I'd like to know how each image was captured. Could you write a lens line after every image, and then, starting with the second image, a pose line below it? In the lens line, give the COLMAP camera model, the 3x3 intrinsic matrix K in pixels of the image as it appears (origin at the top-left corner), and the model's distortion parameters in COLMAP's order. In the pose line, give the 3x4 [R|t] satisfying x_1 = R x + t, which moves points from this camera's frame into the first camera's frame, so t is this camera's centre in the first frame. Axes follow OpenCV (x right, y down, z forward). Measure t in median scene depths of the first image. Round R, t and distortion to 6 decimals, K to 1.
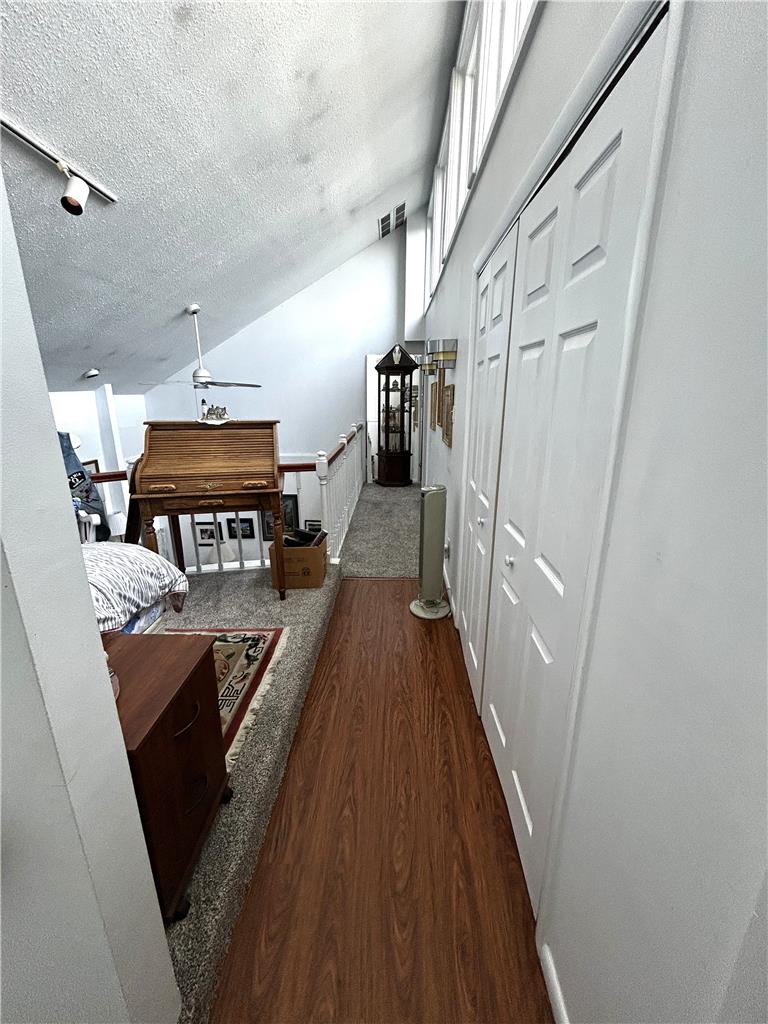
lens RADIAL K [[414.2, 0, 382.5], [0, 414.2, 511.0], [0, 0, 1]] dist [-0.000111, 0.000403]
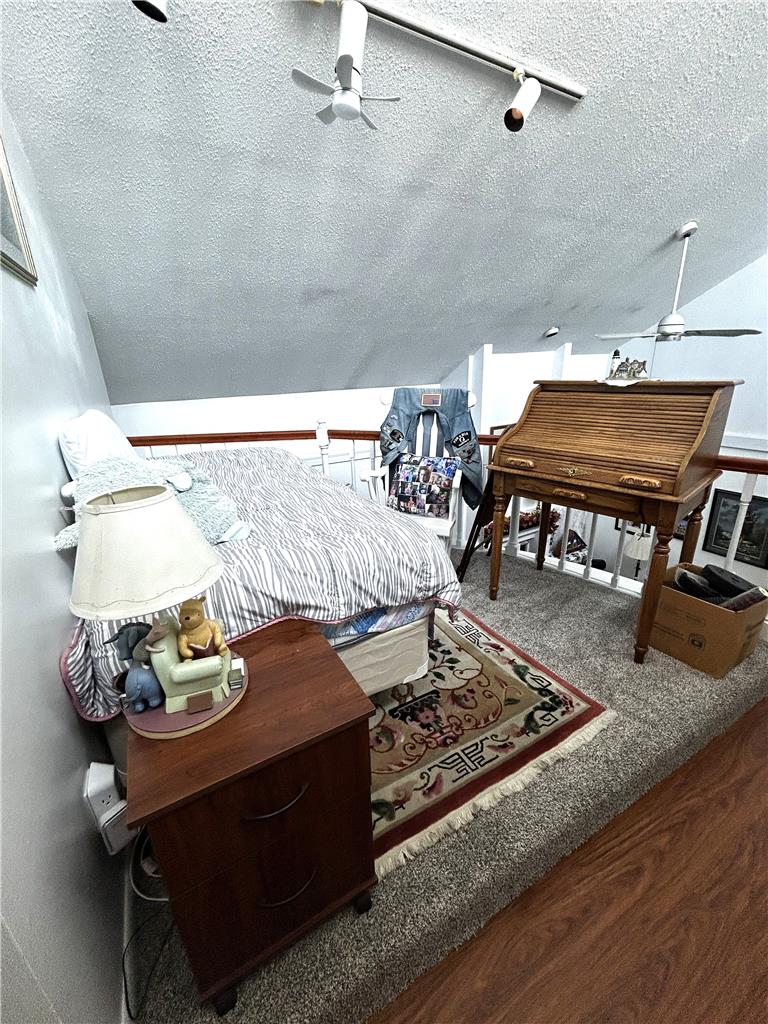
lens RADIAL K [[414.2, 0, 386.5], [0, 414.2, 511.1], [0, 0, 1]] dist [-0.000111, 0.000403]
pose [[0.509237, 0.270611, -0.816975, 0.028673], [-0.203943, 0.960185, 0.190926, -0.064762], [0.836113, 0.069390, 0.544151, 0.334183]]
